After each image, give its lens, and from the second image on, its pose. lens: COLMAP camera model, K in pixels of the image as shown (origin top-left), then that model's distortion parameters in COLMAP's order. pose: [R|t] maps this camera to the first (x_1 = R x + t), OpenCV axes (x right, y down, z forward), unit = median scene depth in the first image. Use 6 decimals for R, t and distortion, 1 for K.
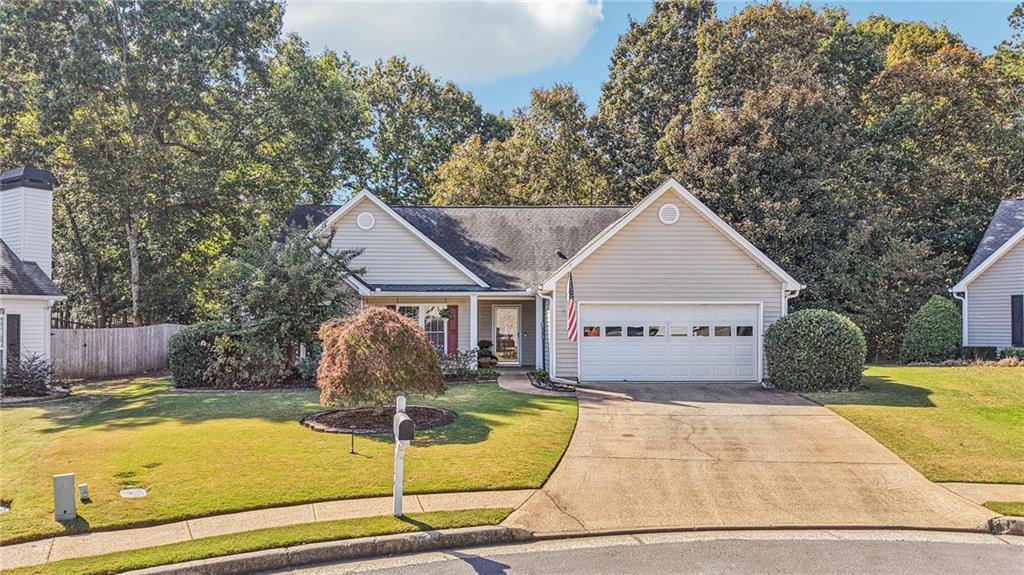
lens RADIAL K [[807.0, 0, 438.0], [0, 807.0, 297.7], [0, 0, 1]] dist [-0.022104, 0.013241]
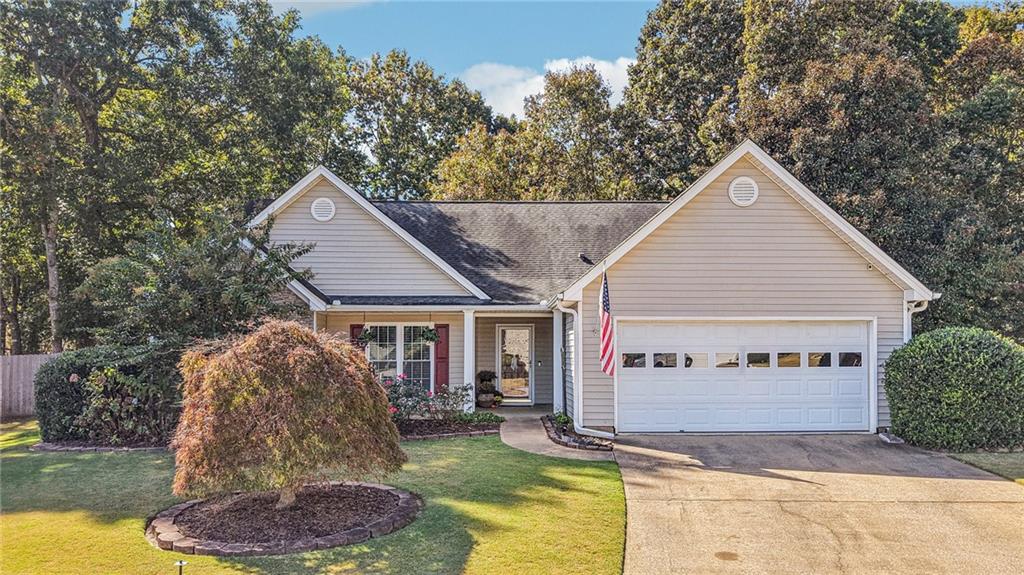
lens RADIAL K [[807.0, 0, 483.9], [0, 807.0, 295.5], [0, 0, 1]] dist [-0.022104, 0.013241]
pose [[0.999278, 0.001560, 0.037954, 0.027702], [-0.000271, 0.999424, -0.033946, 0.007666], [-0.037985, 0.033911, 0.998703, 0.244603]]
